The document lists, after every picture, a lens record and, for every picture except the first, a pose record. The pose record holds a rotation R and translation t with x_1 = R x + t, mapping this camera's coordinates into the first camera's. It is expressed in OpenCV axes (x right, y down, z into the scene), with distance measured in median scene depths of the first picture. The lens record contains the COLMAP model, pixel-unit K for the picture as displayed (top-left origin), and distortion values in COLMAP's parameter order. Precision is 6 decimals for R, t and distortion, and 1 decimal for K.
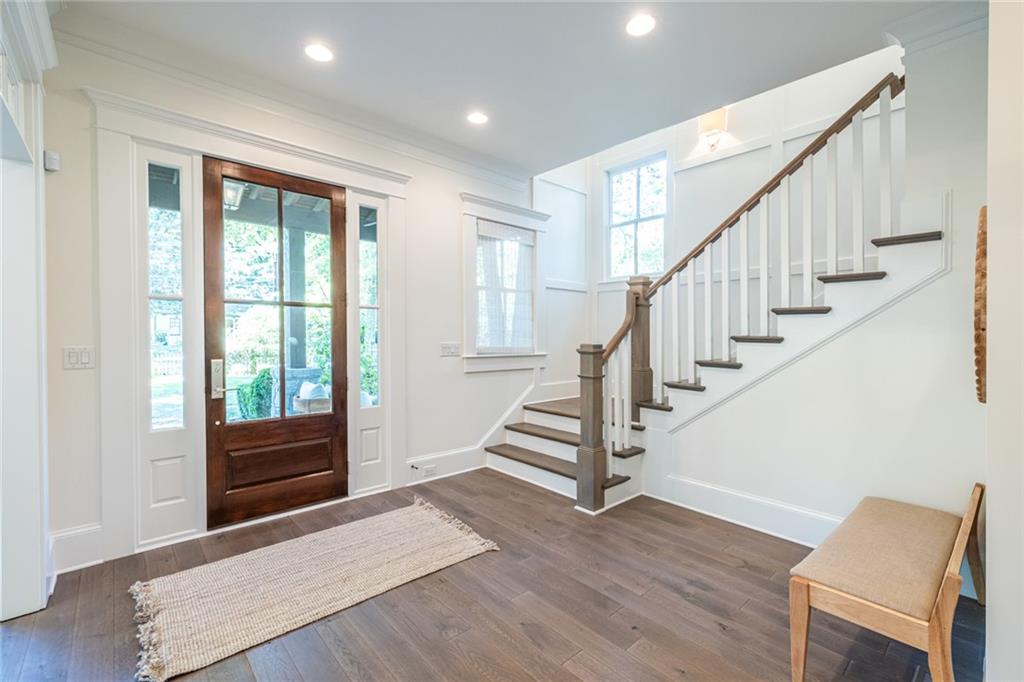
lens RADIAL K [[449.5, 0, 508.7], [0, 449.5, 346.2], [0, 0, 1]] dist [0.001590, 0.000351]
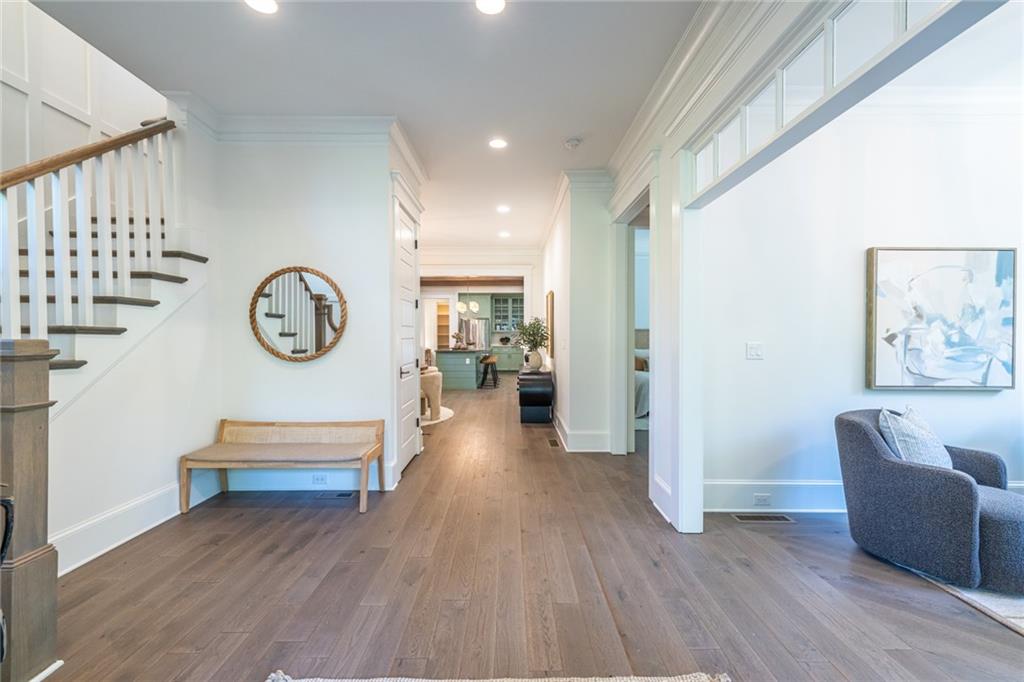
lens RADIAL K [[429.4, 0, 507.3], [0, 429.4, 337.2], [0, 0, 1]] dist [-0.001725, 0.000015]
pose [[-0.748099, -0.006645, 0.663553, -0.523496], [0.009409, 0.999743, 0.020619, -0.018453], [-0.663520, 0.021668, -0.747845, 0.982123]]
